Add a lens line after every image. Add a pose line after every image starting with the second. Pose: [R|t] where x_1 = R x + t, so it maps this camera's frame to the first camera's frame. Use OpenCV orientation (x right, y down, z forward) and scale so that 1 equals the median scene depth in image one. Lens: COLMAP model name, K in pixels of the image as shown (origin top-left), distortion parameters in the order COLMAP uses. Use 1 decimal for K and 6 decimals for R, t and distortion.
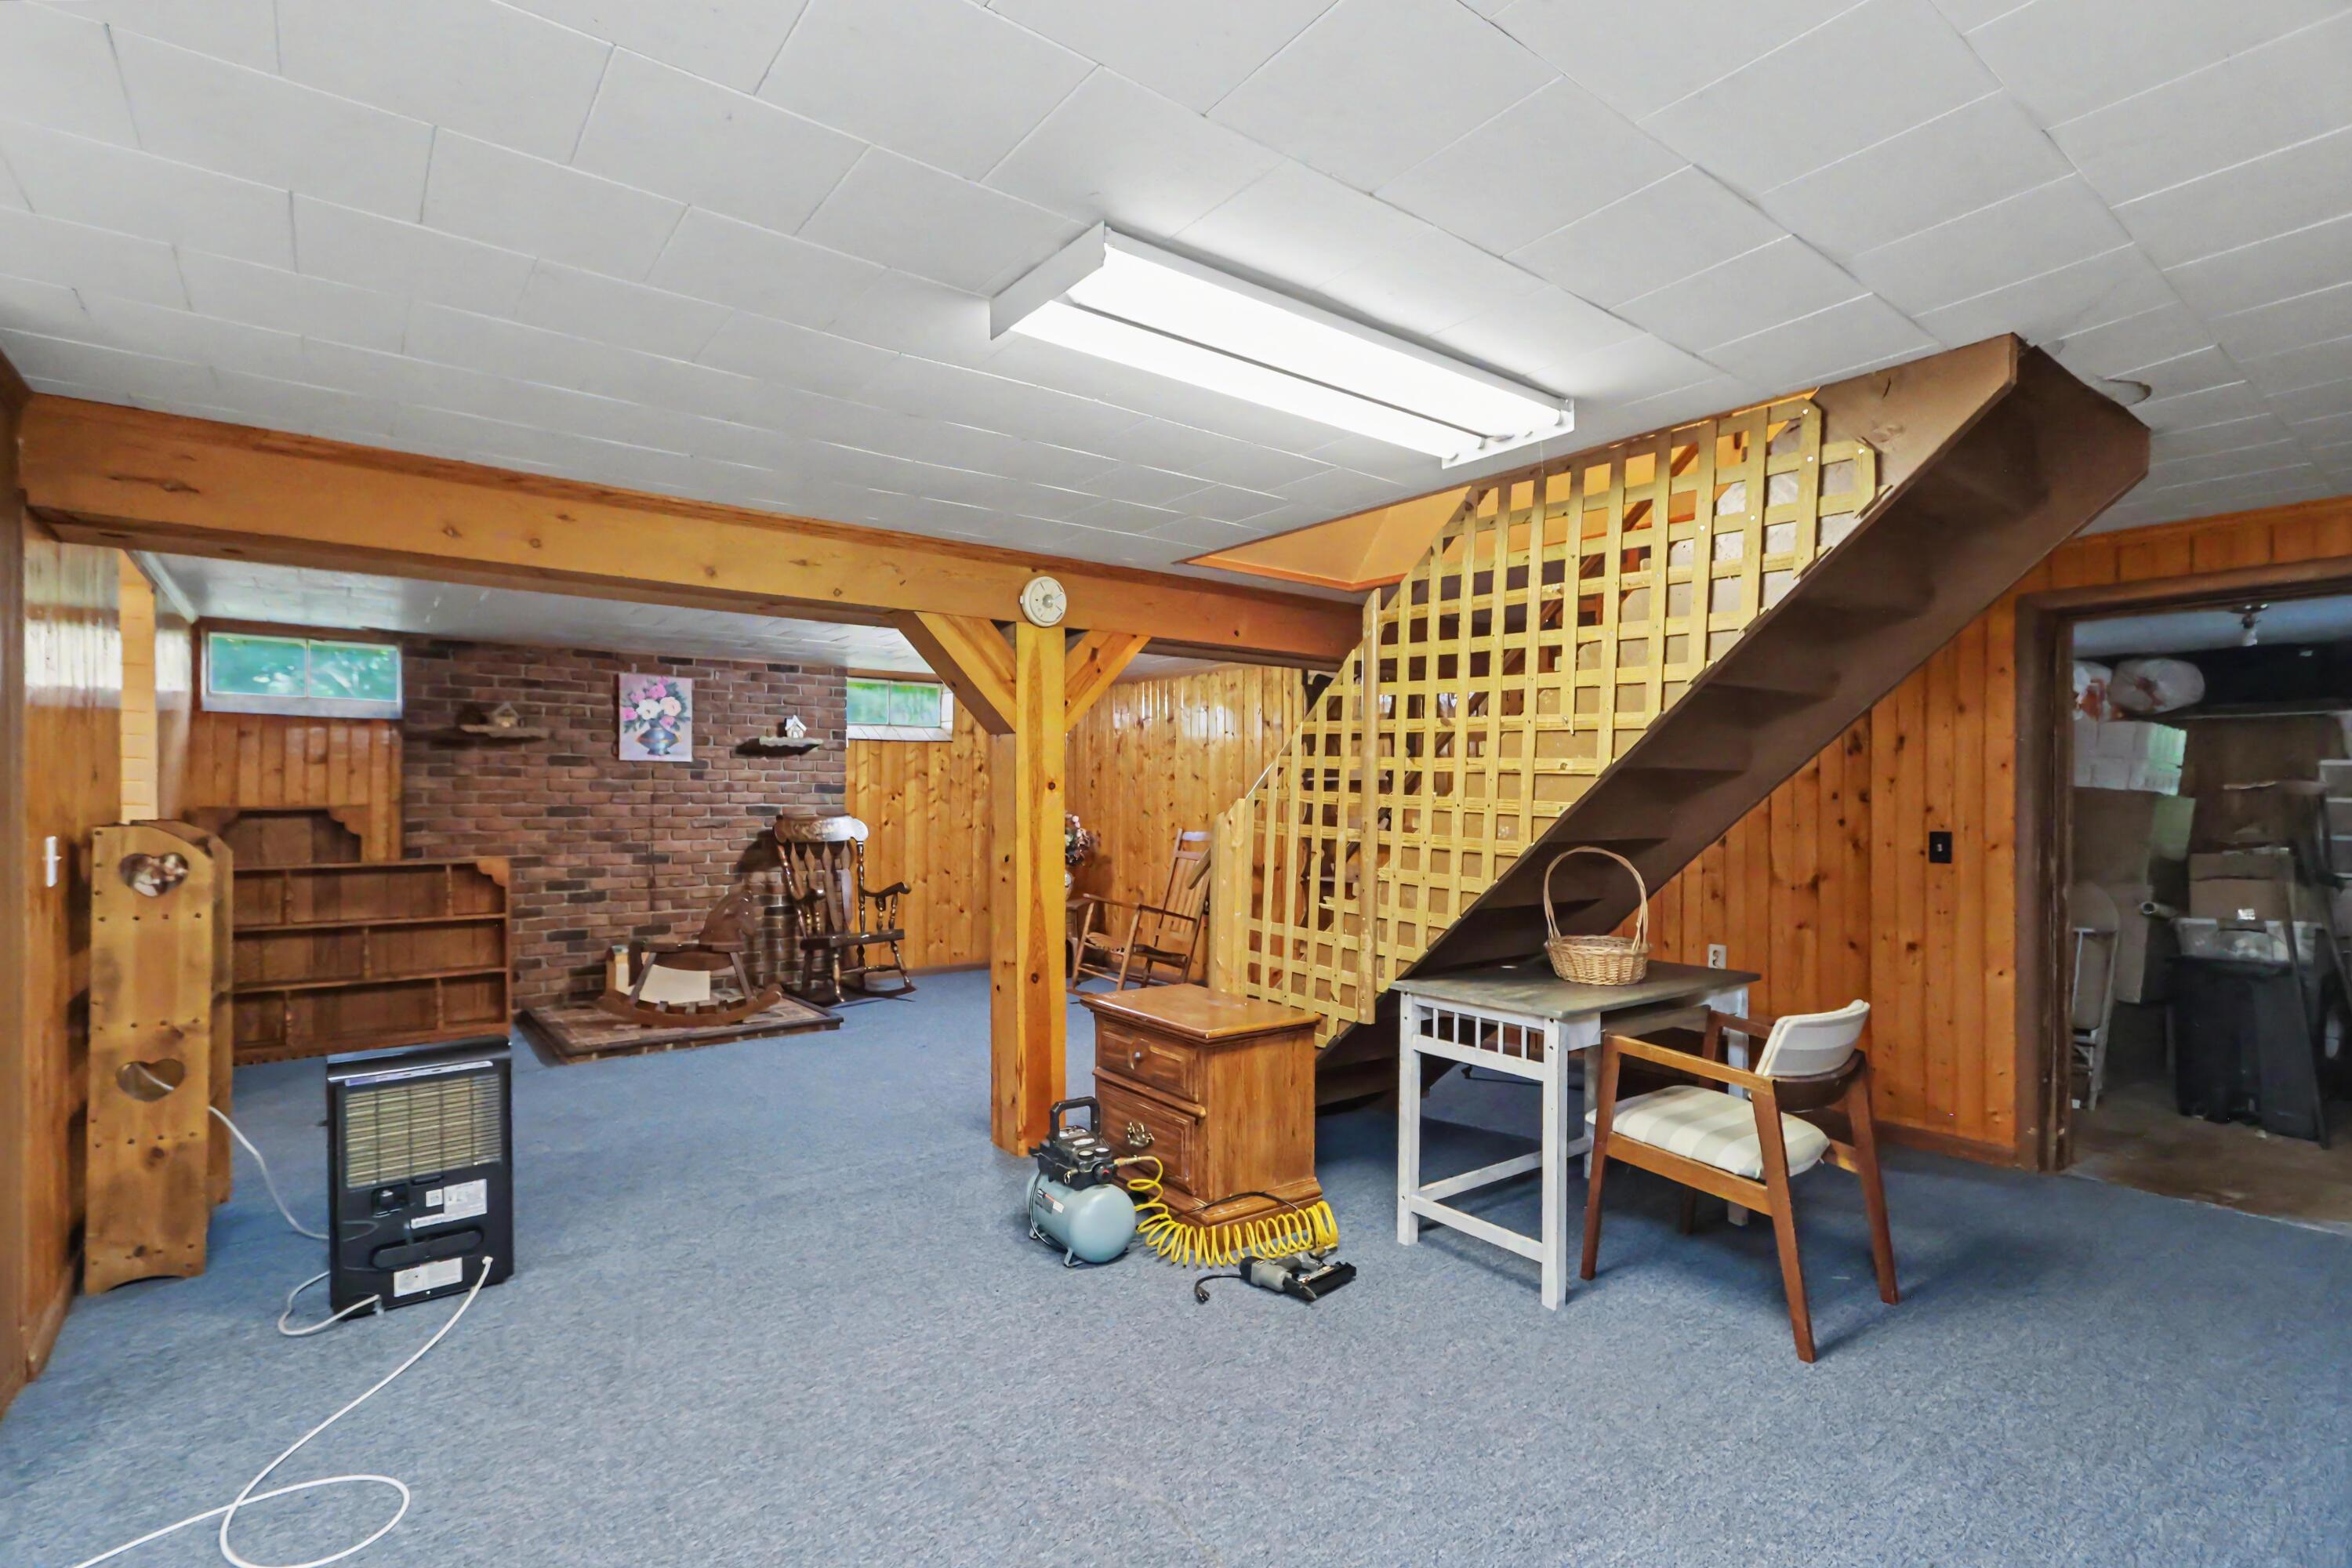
lens RADIAL K [[1124.1, 0, 1176.0], [0, 1124.1, 784.0], [0, 0, 1]] dist [-0.012216, -0.000181]
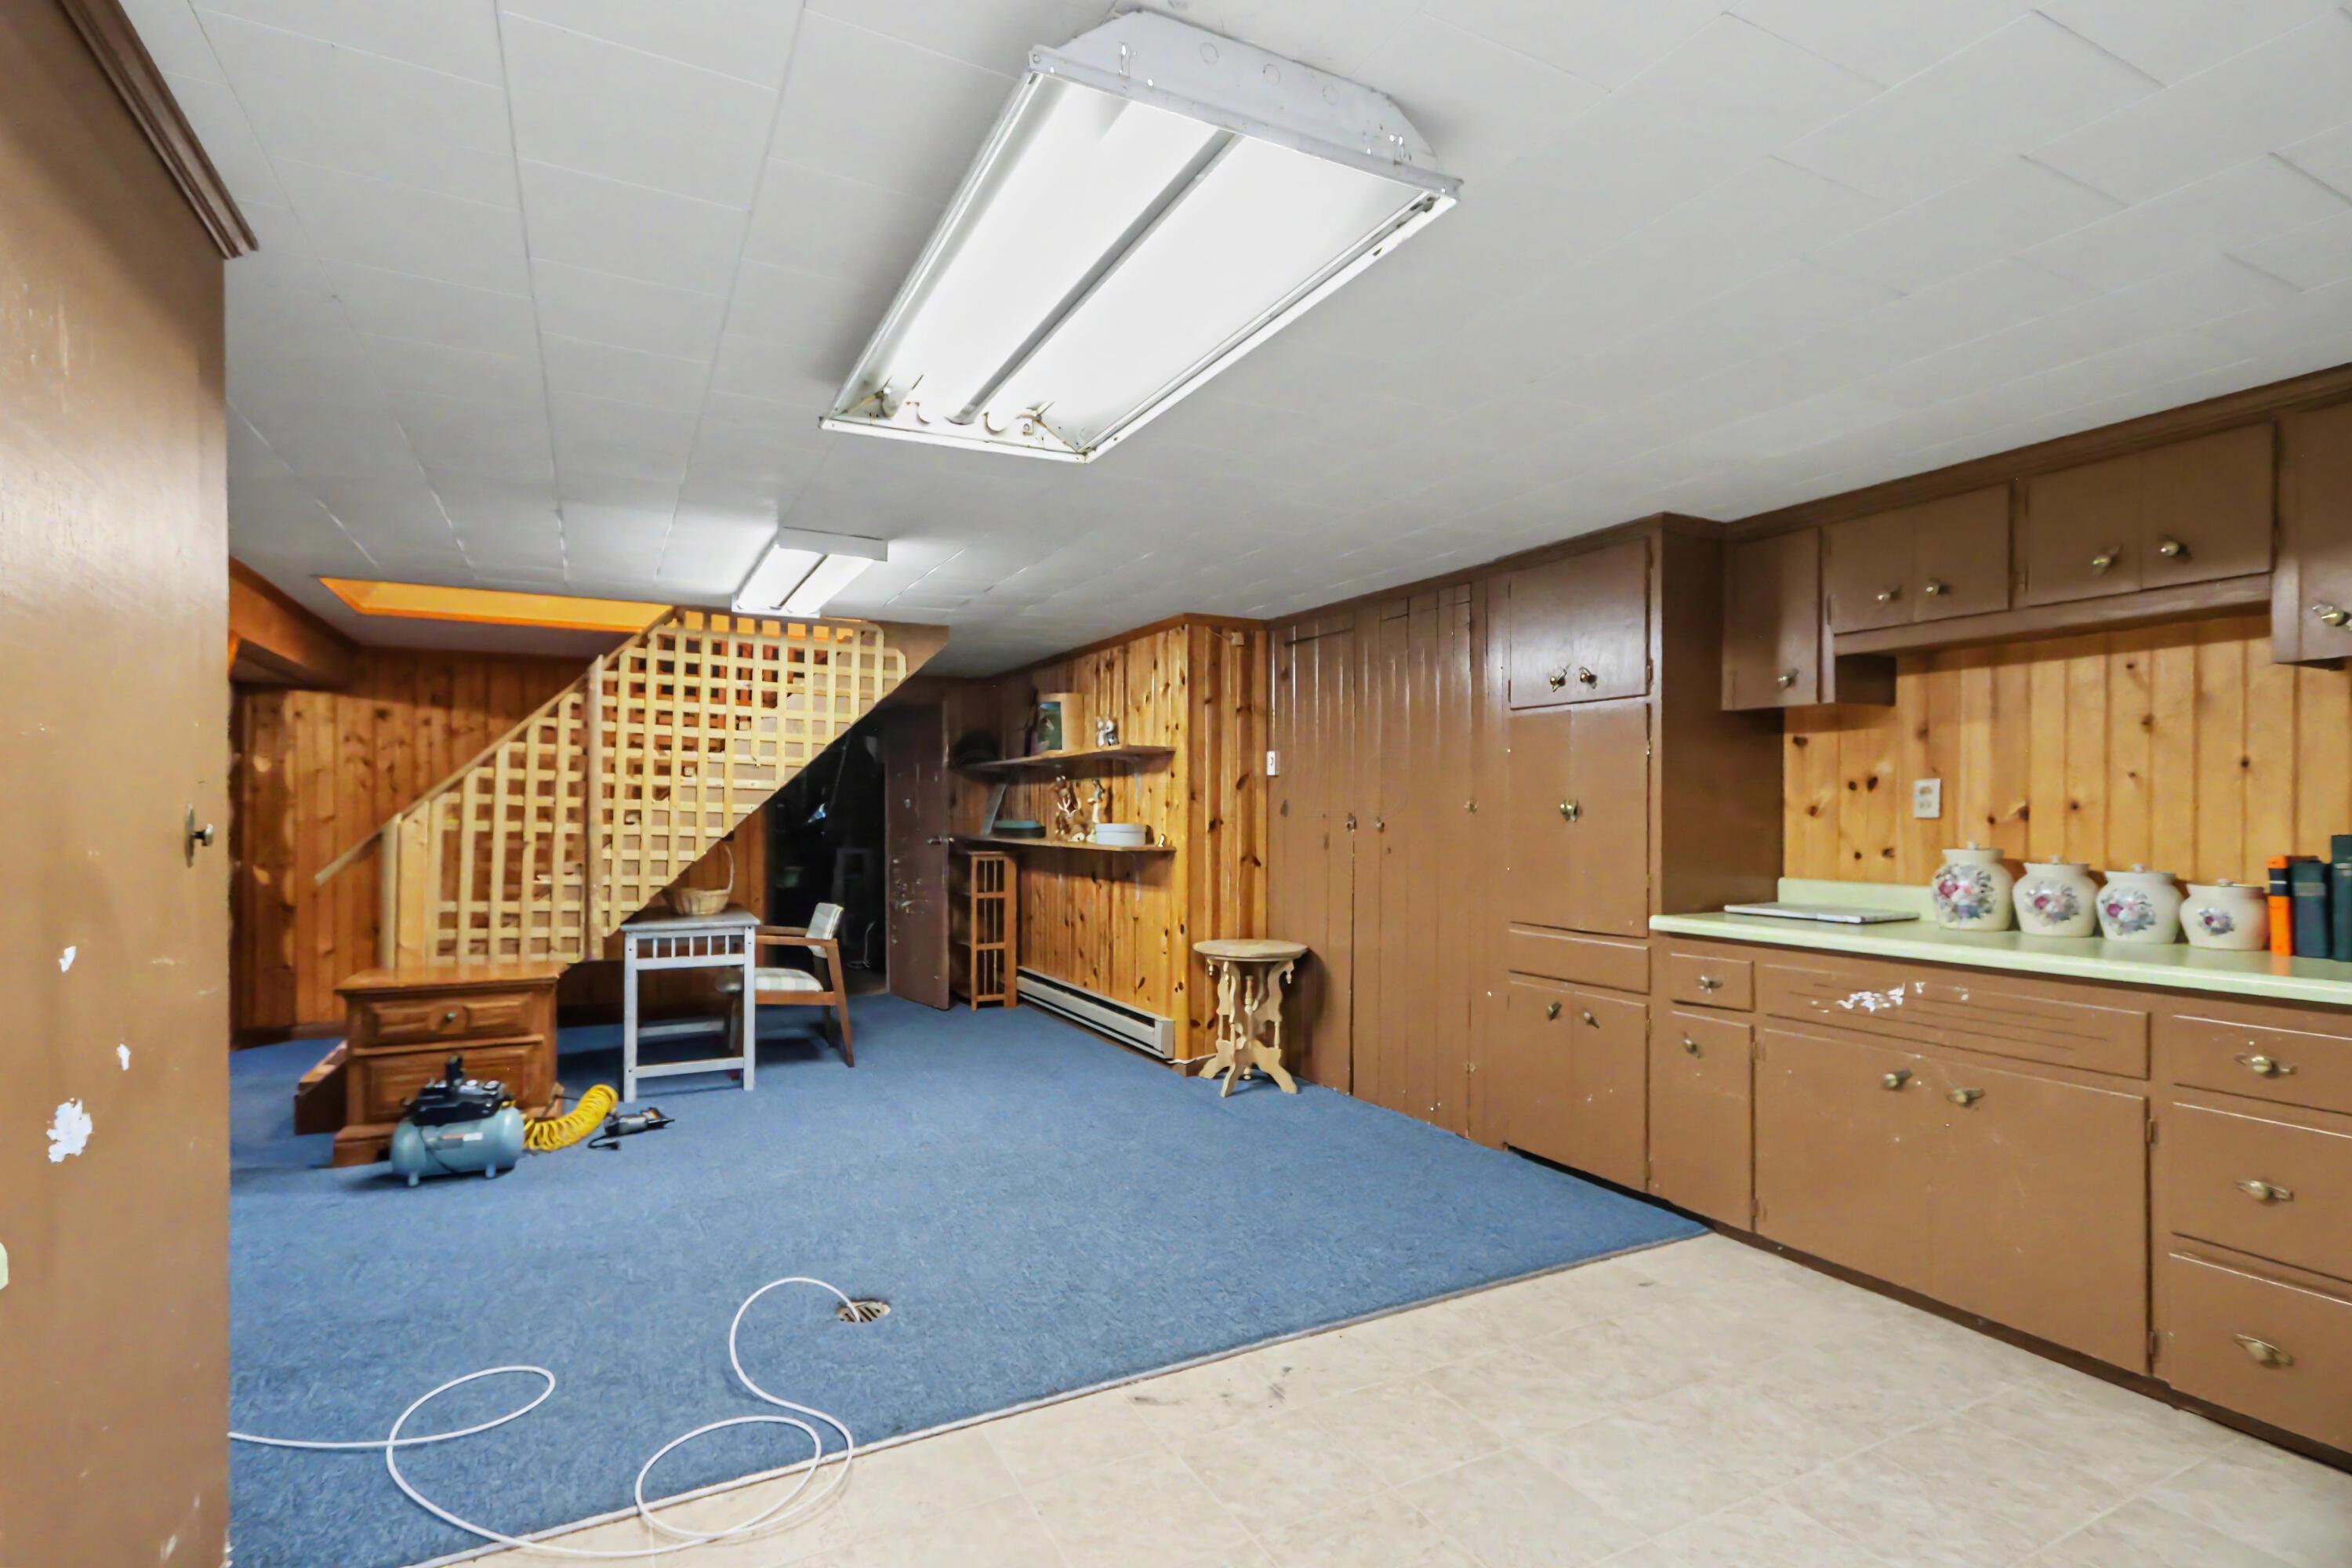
lens RADIAL K [[1124.1, 0, 1176.0], [0, 1124.1, 784.0], [0, 0, 1]] dist [-0.012216, -0.000181]
pose [[0.160029, 0.017377, 0.986959, -1.178454], [-0.013183, 0.999793, -0.015466, 0.002070], [-0.987024, -0.010536, 0.160225, 0.049261]]
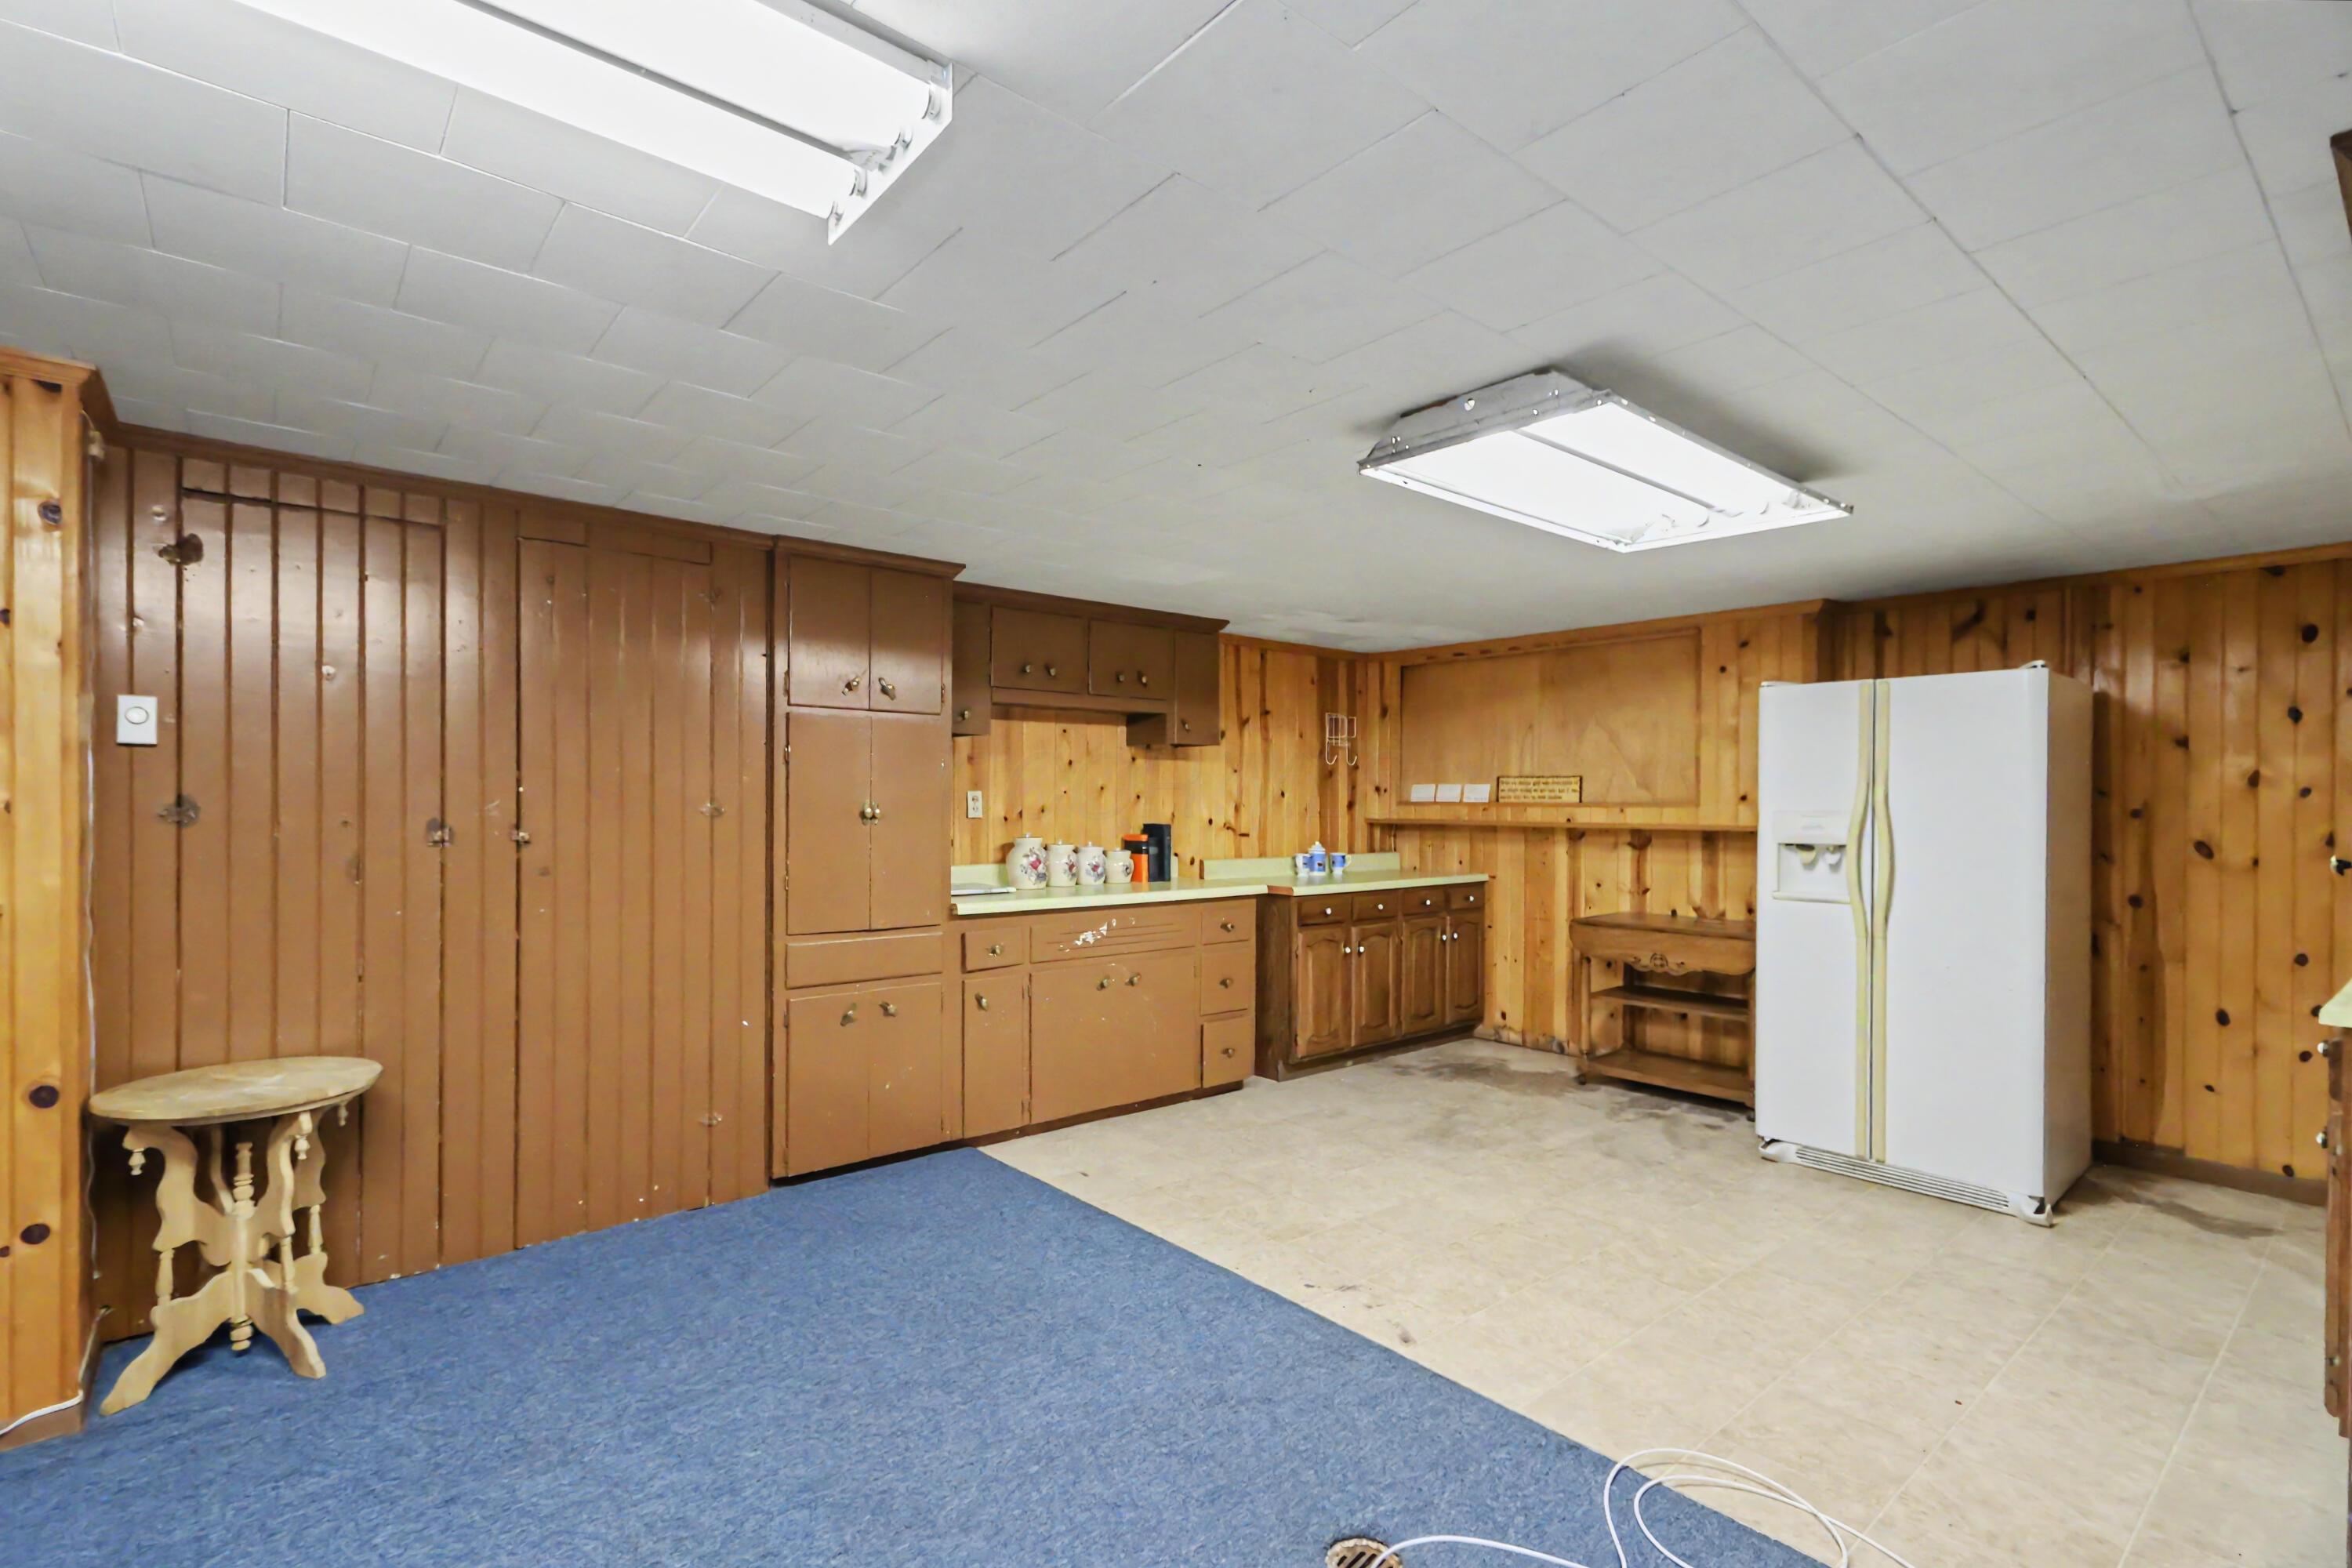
lens RADIAL K [[1078.0, 0, 1150.7], [0, 1078.0, 805.8], [0, 0, 1]] dist [-0.006253, -0.000416]
pose [[-0.998794, -0.011029, -0.047835, -0.180833], [-0.010457, 0.999871, -0.012180, 0.007391], [0.047963, -0.011665, -0.998781, 1.019380]]
